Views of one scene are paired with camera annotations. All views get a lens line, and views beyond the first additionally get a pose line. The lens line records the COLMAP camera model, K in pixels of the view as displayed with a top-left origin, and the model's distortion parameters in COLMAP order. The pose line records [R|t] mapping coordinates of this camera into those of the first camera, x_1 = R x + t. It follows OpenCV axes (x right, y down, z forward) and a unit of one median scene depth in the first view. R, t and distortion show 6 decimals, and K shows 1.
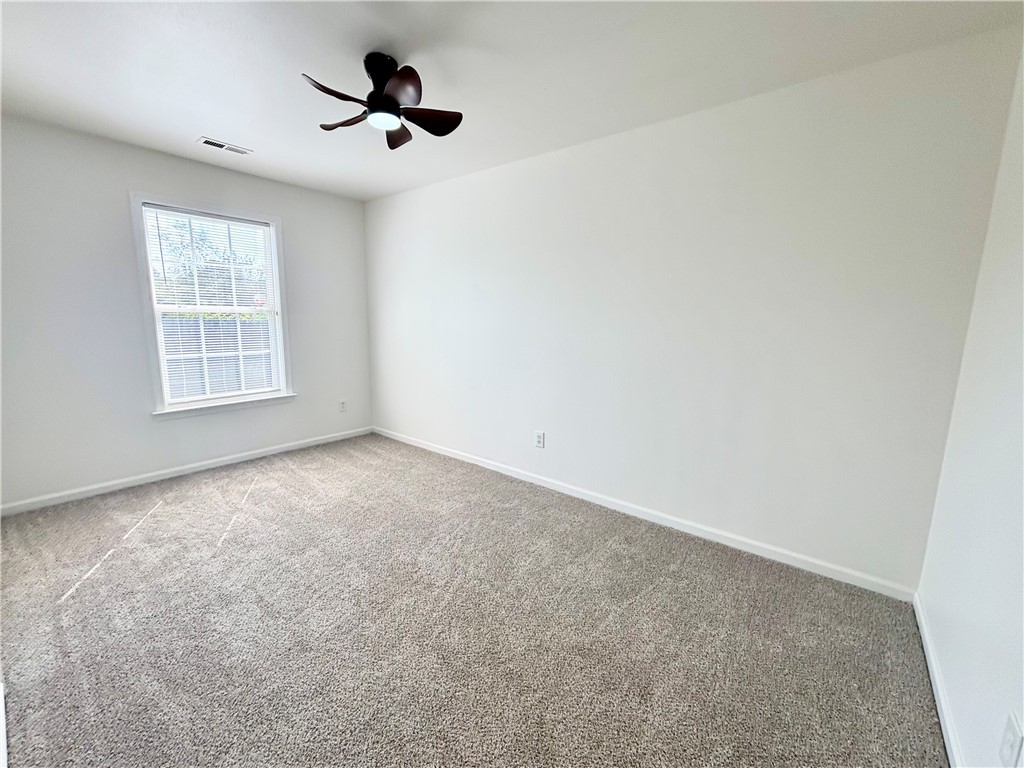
lens RADIAL K [[415.9, 0, 516.8], [0, 415.9, 380.3], [0, 0, 1]] dist [0.000076, -0.000083]
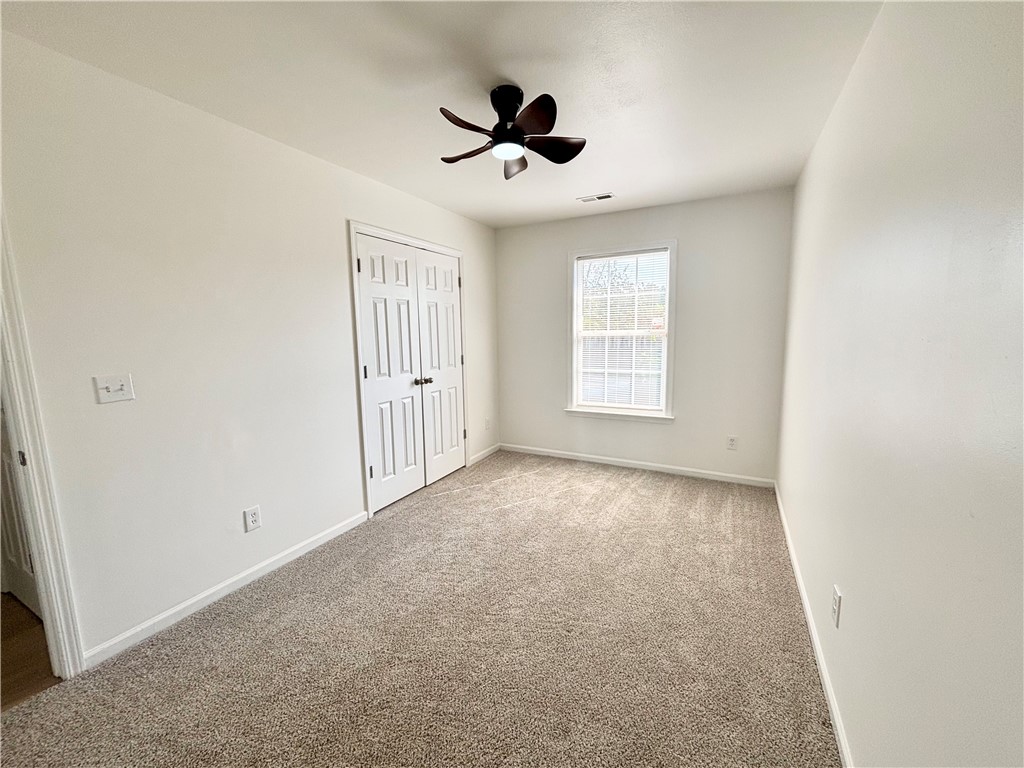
lens RADIAL K [[415.9, 0, 515.9], [0, 415.9, 384.0], [0, 0, 1]] dist [0.000076, -0.000083]
pose [[0.196485, 0.108365, -0.974500, 0.385978], [-0.133993, 0.987517, 0.082796, -0.086300], [0.971308, 0.114308, 0.208553, 0.493587]]
